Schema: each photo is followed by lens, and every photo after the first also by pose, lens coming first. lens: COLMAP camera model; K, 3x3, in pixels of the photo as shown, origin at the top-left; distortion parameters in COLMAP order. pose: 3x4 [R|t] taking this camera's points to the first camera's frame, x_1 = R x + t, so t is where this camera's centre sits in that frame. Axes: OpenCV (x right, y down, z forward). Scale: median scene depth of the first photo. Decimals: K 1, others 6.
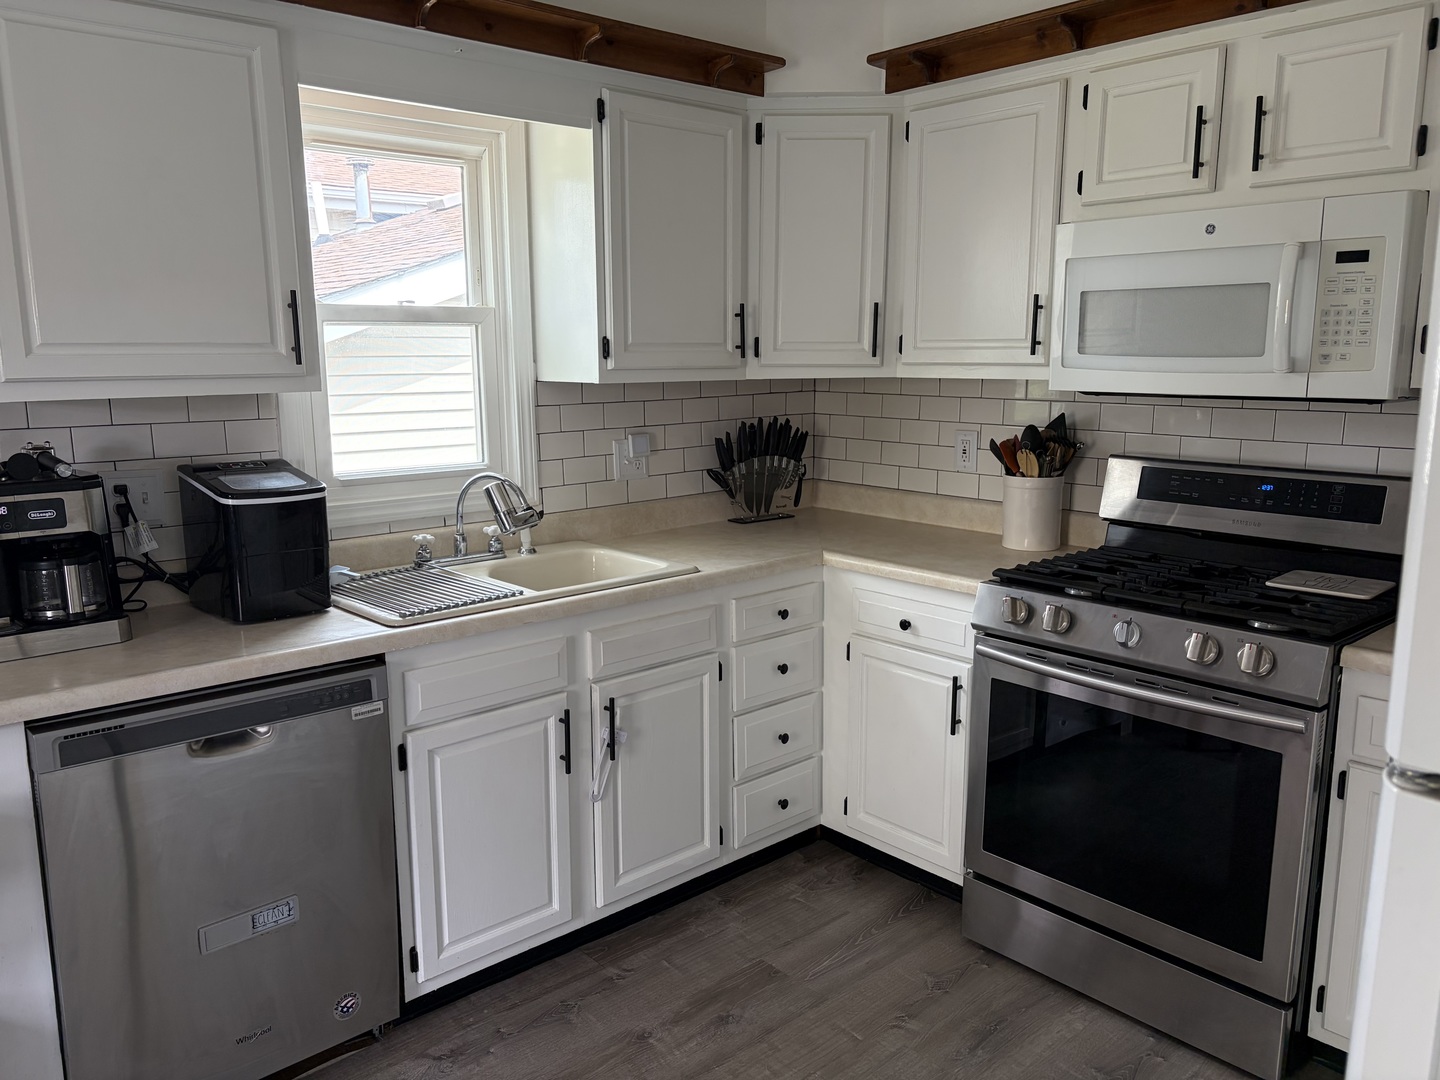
lens RADIAL K [[1093.8, 0, 707.0], [0, 1093.8, 555.0], [0, 0, 1]] dist [0.051221, -0.049952]
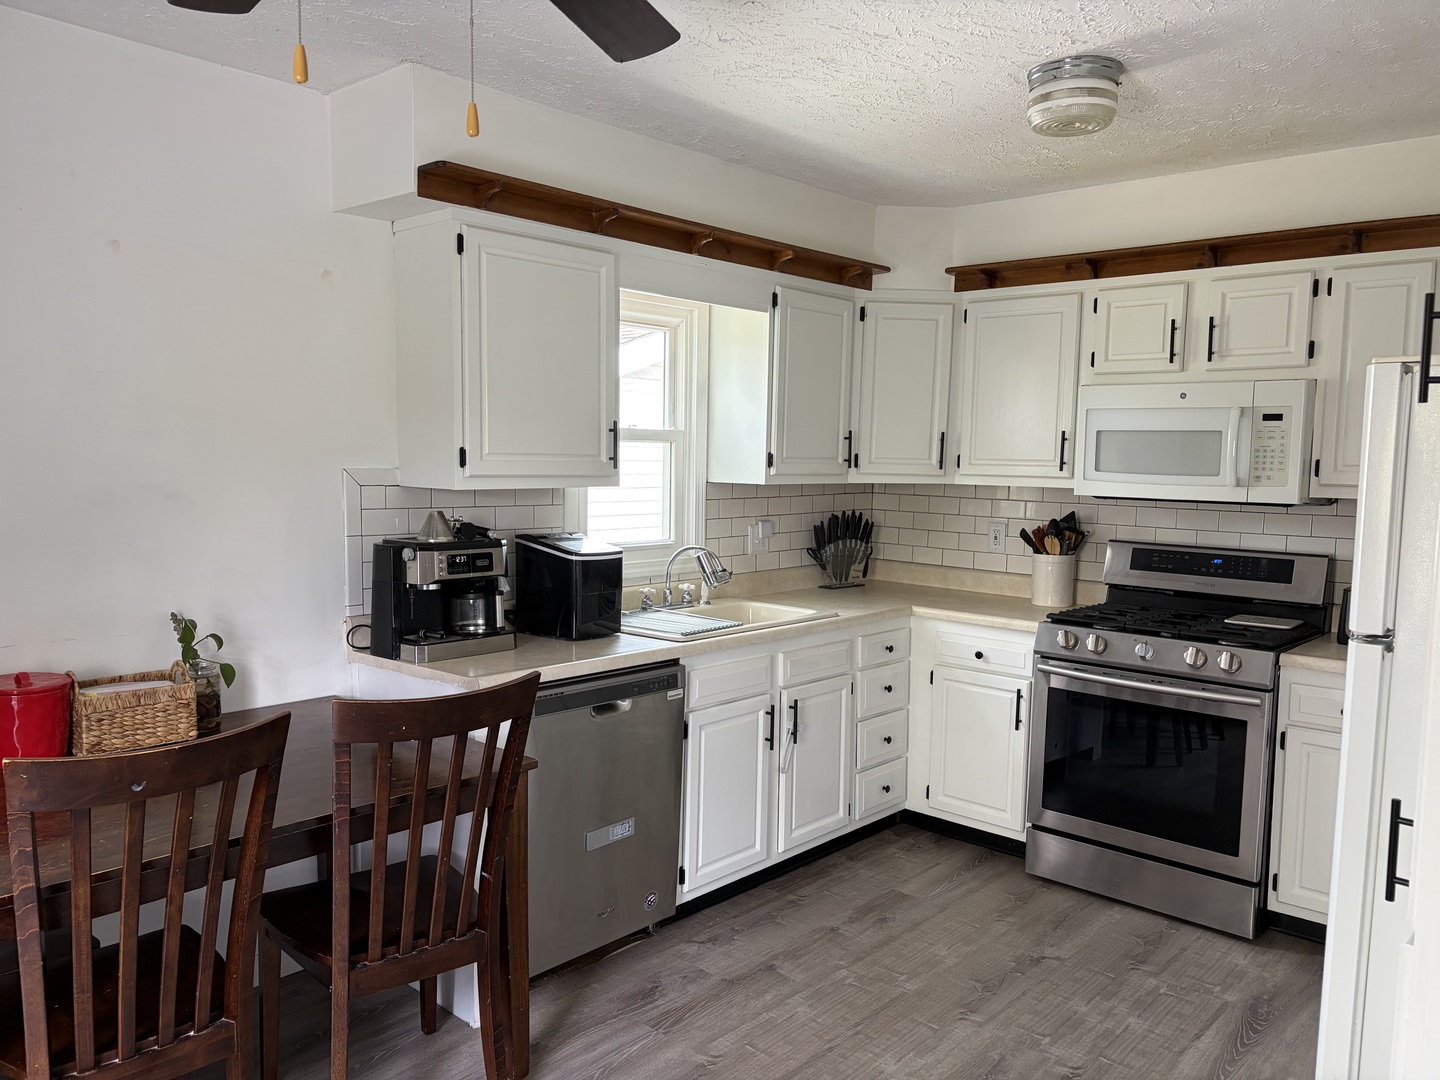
lens RADIAL K [[1093.8, 0, 719.4], [0, 1093.8, 557.3], [0, 0, 1]] dist [0.051221, -0.049952]
pose [[0.993669, 0.012598, 0.111642, -0.347136], [-0.002497, 0.995924, -0.090160, 0.072869], [-0.112323, 0.089310, 0.989650, -0.428690]]
